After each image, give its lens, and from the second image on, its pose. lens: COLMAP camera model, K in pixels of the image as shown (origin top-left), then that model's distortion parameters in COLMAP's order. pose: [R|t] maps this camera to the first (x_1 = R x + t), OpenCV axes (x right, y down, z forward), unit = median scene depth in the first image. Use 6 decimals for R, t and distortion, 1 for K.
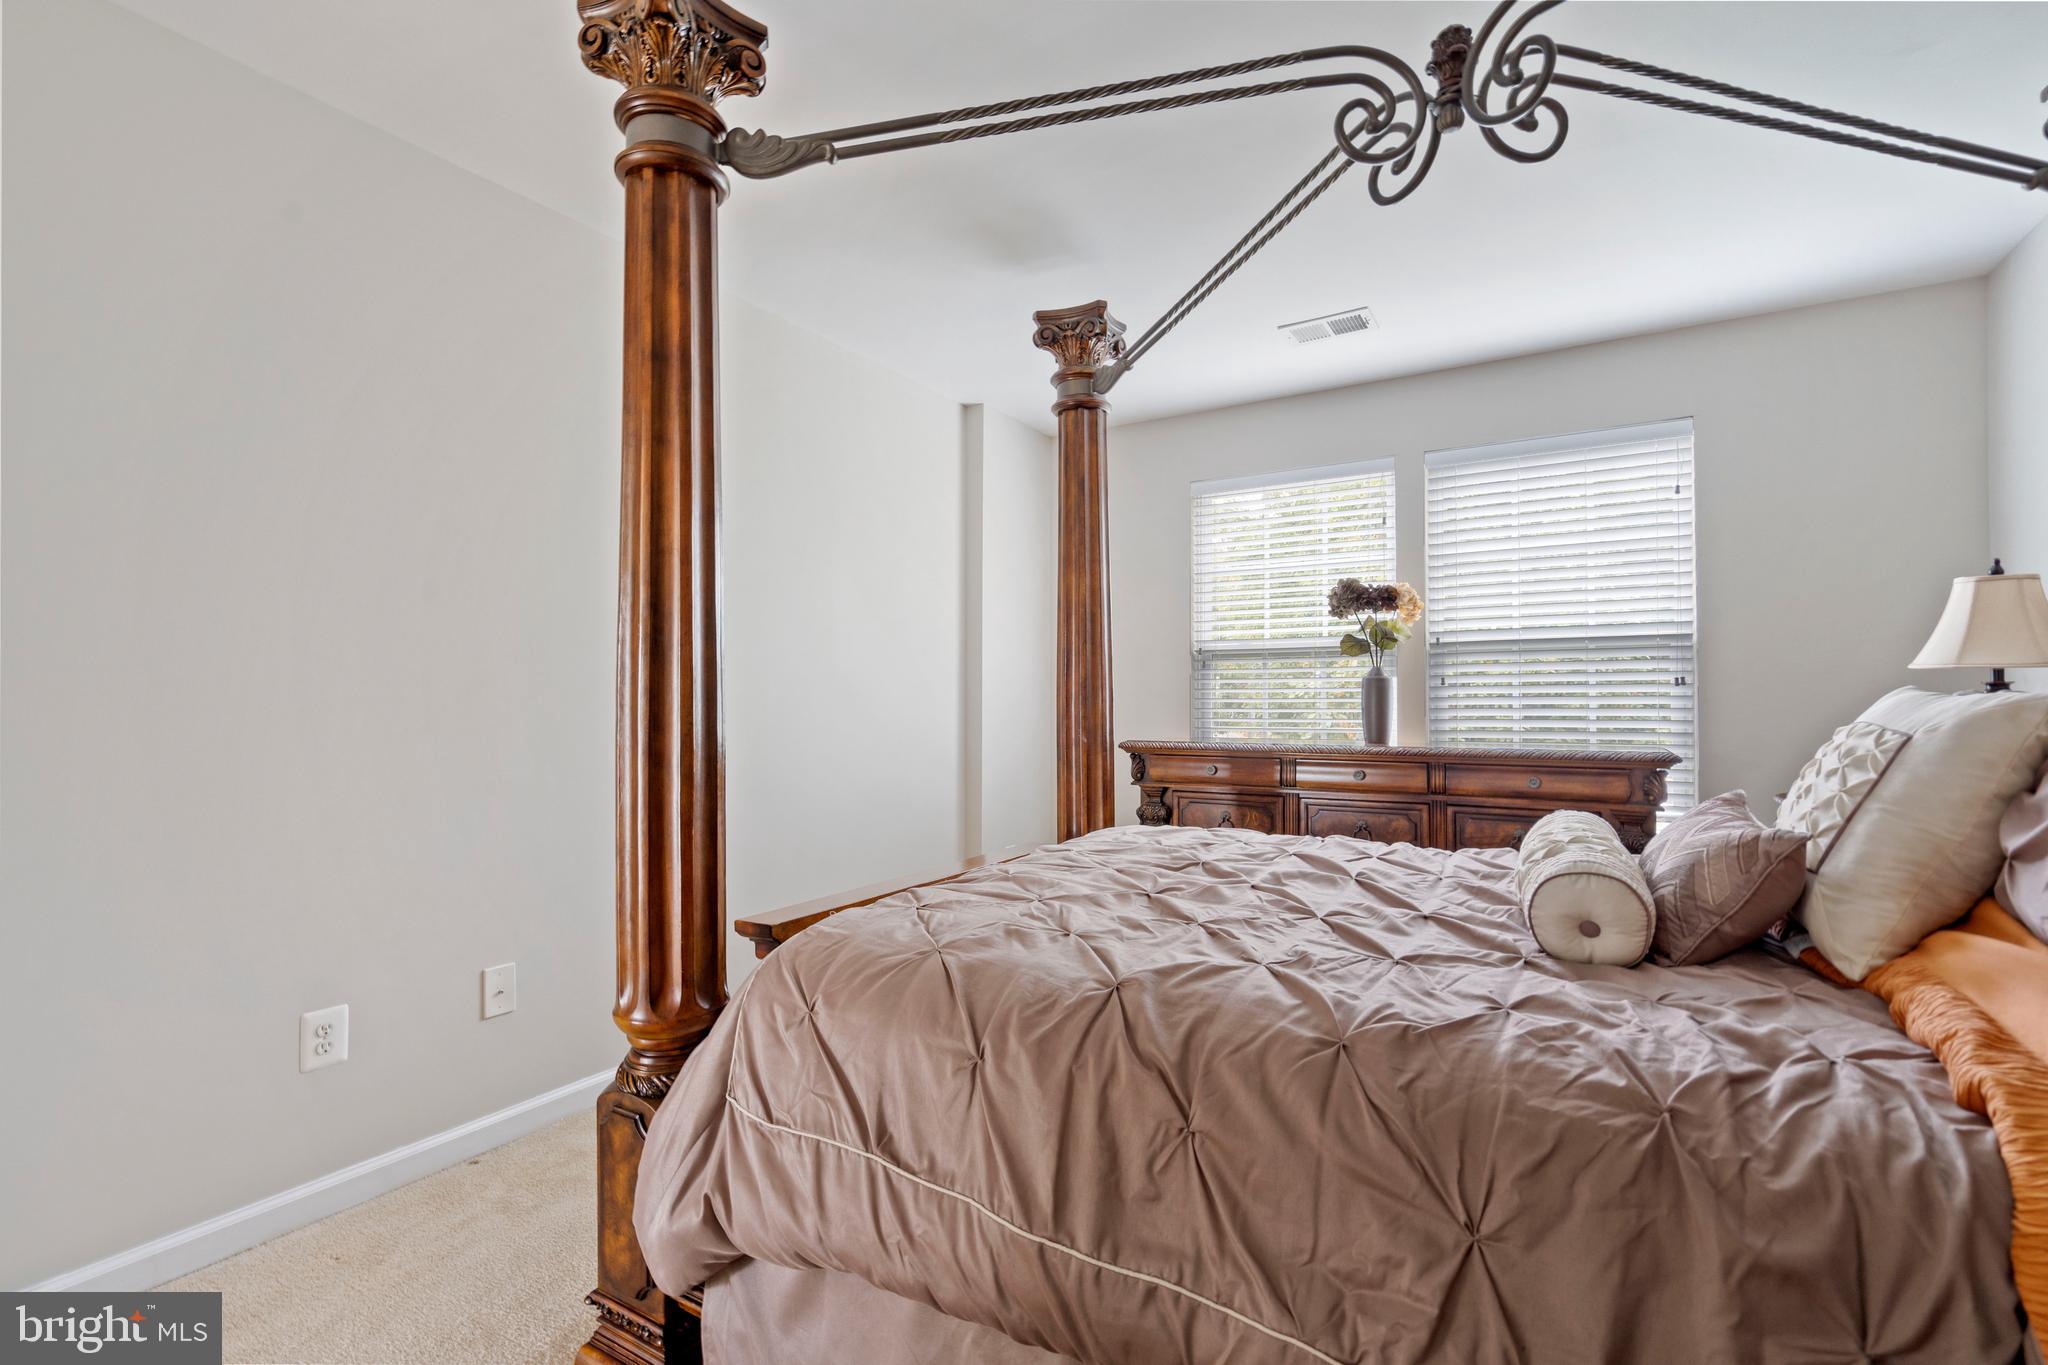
lens RADIAL K [[937.1, 0, 1019.9], [0, 937.1, 676.8], [0, 0, 1]] dist [-0.005811, 0.001716]
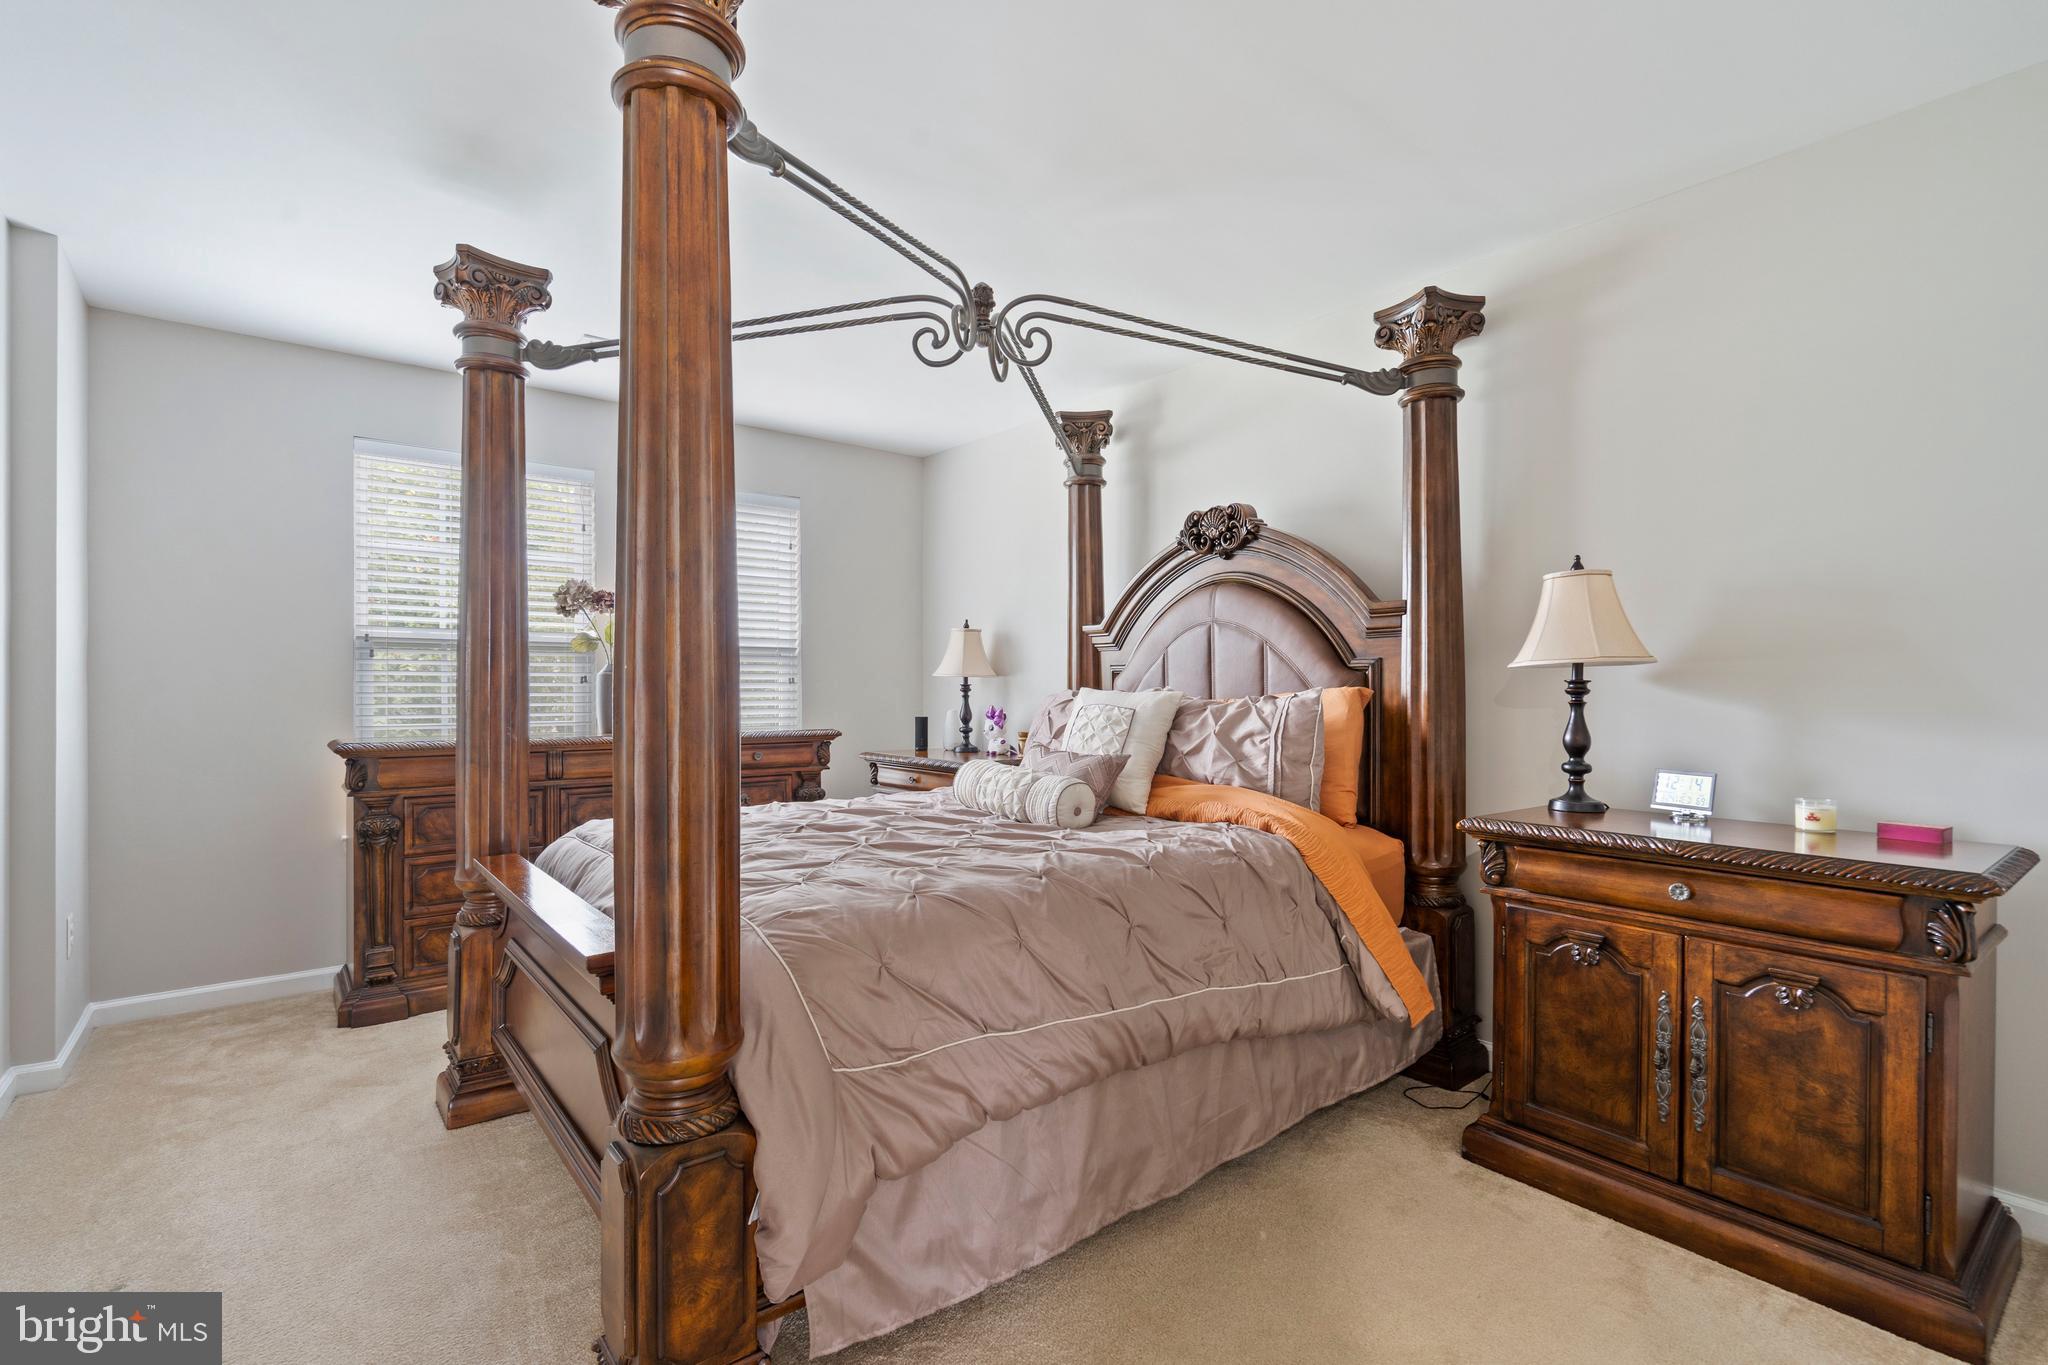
lens RADIAL K [[937.1, 0, 1015.9], [0, 937.1, 691.4], [0, 0, 1]] dist [-0.005811, 0.001716]
pose [[0.334948, 0.001191, 0.942236, -0.513664], [-0.023006, 0.999711, 0.006915, 0.002982], [-0.941956, -0.023993, 0.334879, 0.186773]]
